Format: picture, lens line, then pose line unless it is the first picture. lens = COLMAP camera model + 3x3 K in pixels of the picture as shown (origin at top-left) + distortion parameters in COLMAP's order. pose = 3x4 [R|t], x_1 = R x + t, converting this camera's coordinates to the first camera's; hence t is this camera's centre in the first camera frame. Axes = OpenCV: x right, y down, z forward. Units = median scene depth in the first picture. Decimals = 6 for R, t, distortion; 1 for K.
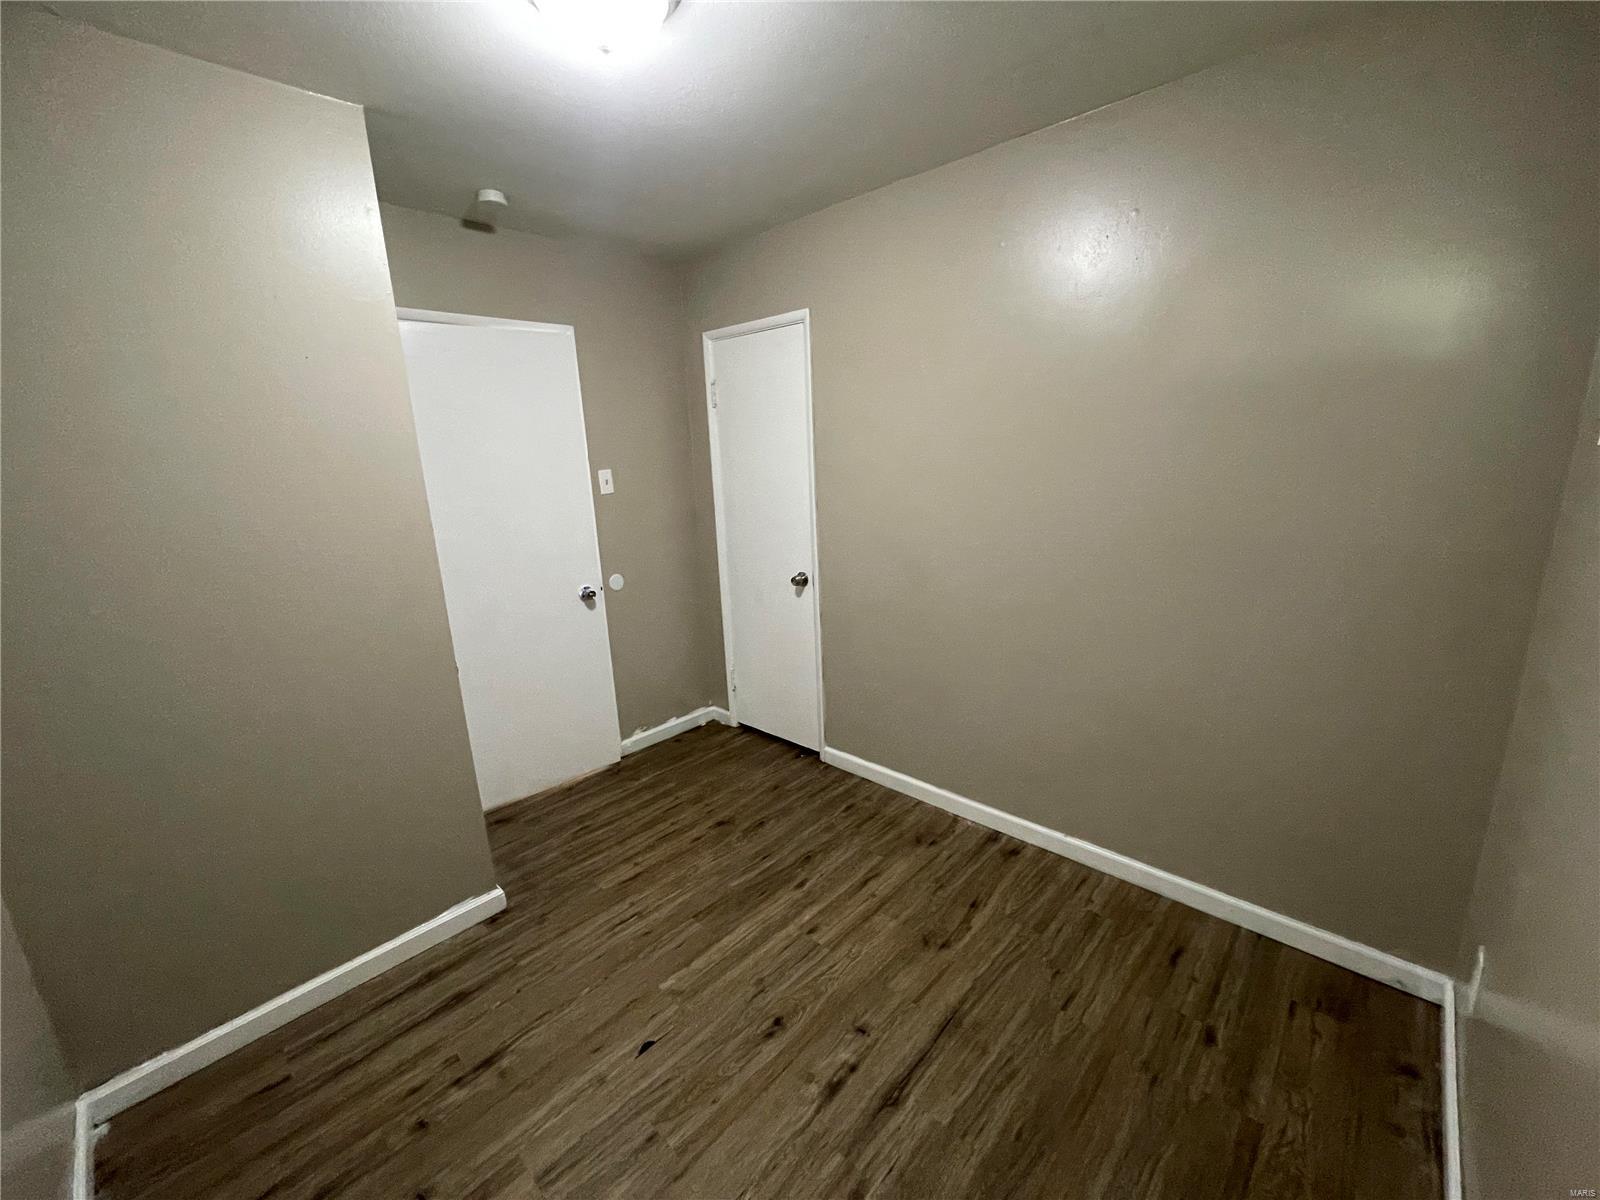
lens RADIAL K [[645.7, 0, 799.5], [0, 645.7, 592.8], [0, 0, 1]] dist [-0.002237, -0.000107]
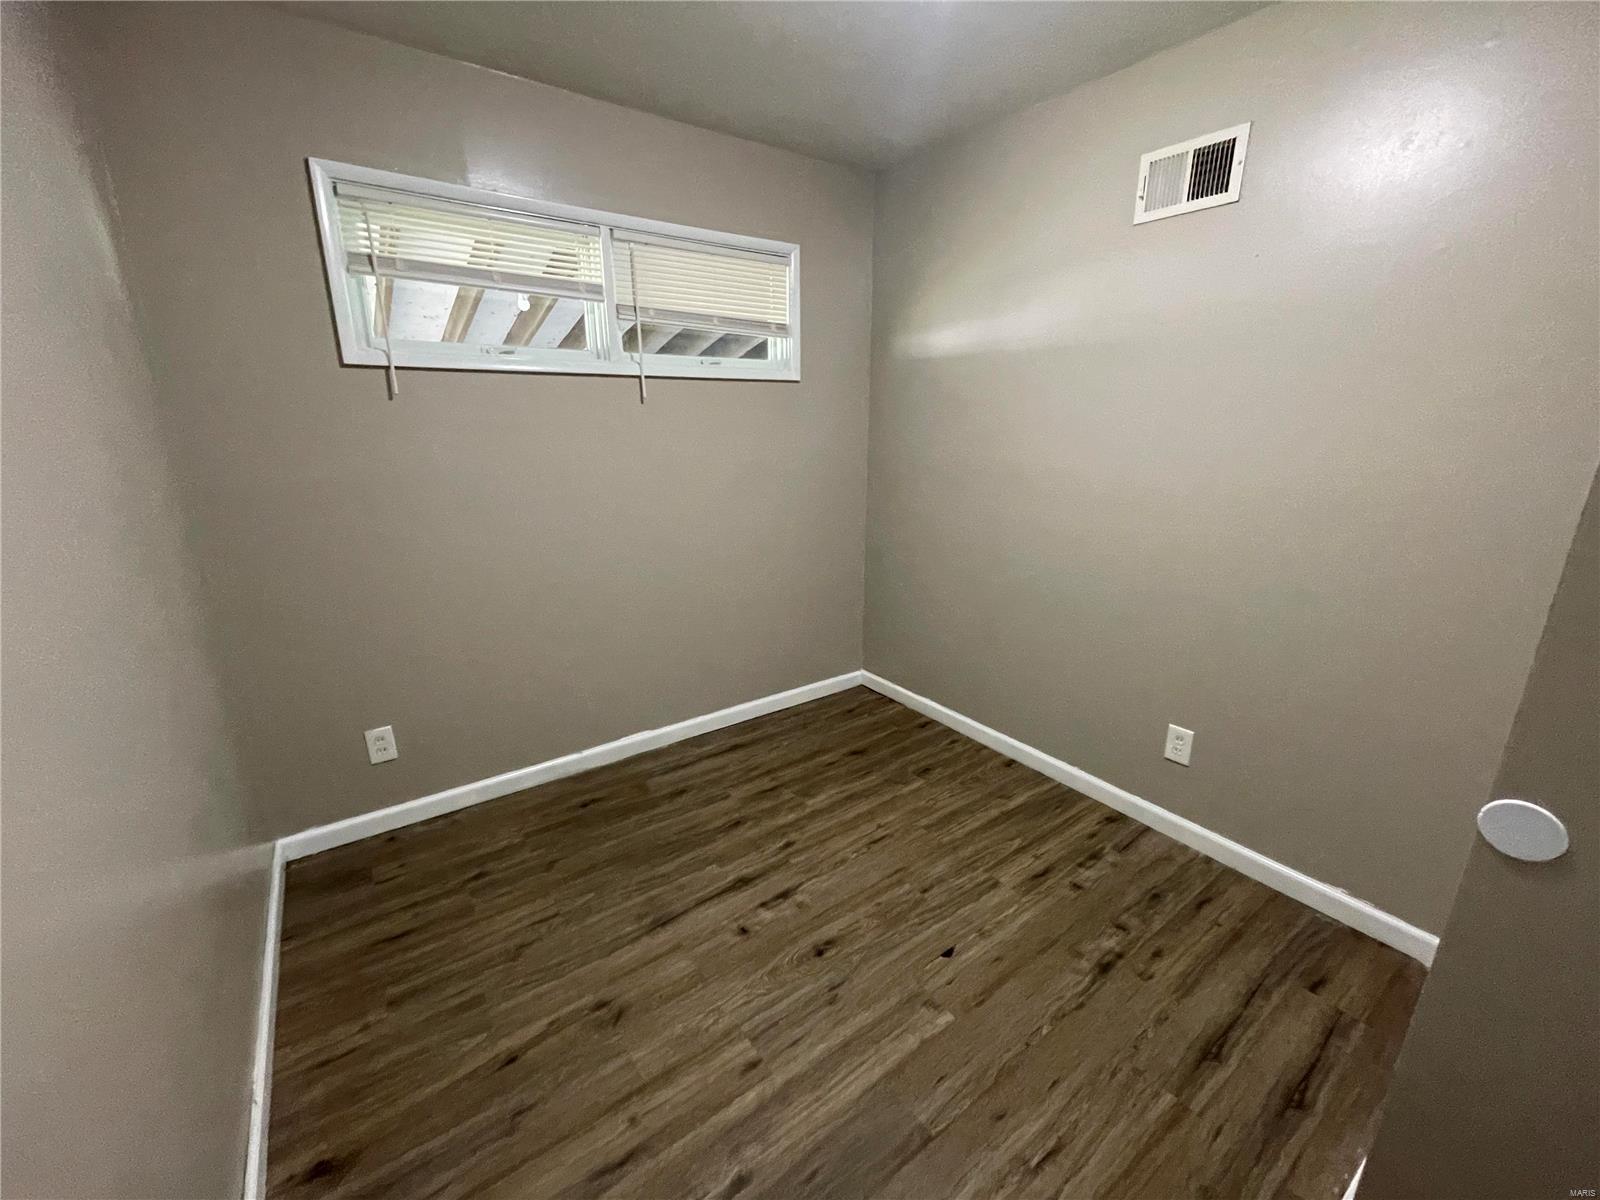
lens RADIAL K [[645.7, 0, 799.5], [0, 645.7, 592.8], [0, 0, 1]] dist [-0.002237, -0.000107]
pose [[-0.981221, -0.014016, 0.192378, -0.186313], [0.079741, 0.878665, 0.470732, -0.298297], [-0.175634, 0.477232, -0.861047, 1.589565]]
